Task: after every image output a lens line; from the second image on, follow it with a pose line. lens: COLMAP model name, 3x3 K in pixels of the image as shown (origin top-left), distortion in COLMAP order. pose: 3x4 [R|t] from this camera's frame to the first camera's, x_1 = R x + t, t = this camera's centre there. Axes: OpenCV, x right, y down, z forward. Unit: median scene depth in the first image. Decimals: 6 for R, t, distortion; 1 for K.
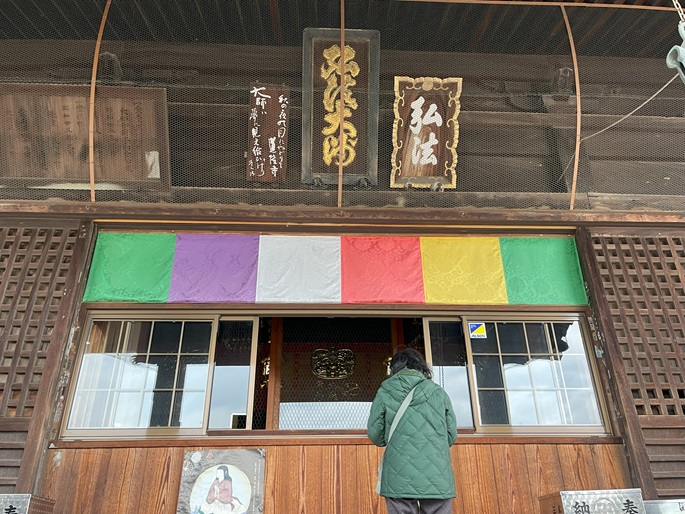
lens RADIAL K [[555.2, 0, 342.5], [0, 555.2, 257.0], [0, 0, 1]] dist [-0.000176, -0.000588]
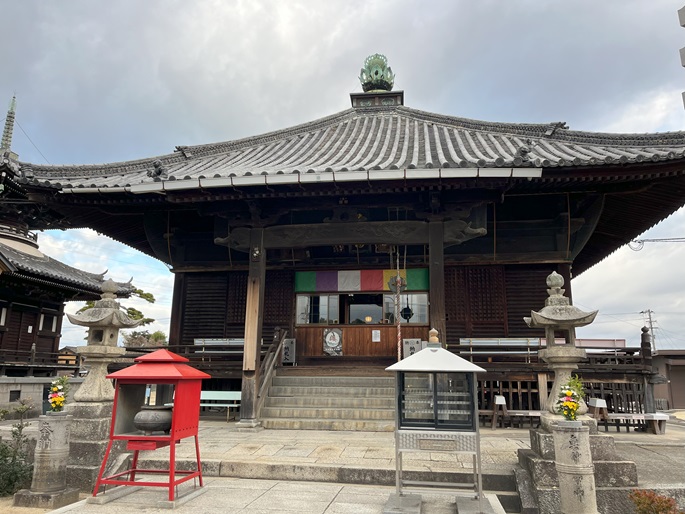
lens RADIAL K [[532.4, 0, 342.5], [0, 532.4, 257.0], [0, 0, 1]] dist [0.077327, -0.082159]
pose [[0.977456, -0.016928, -0.210458, 0.625366], [0.075028, 0.959572, 0.271279, -1.097561], [0.197358, -0.280953, 0.939210, -2.282901]]
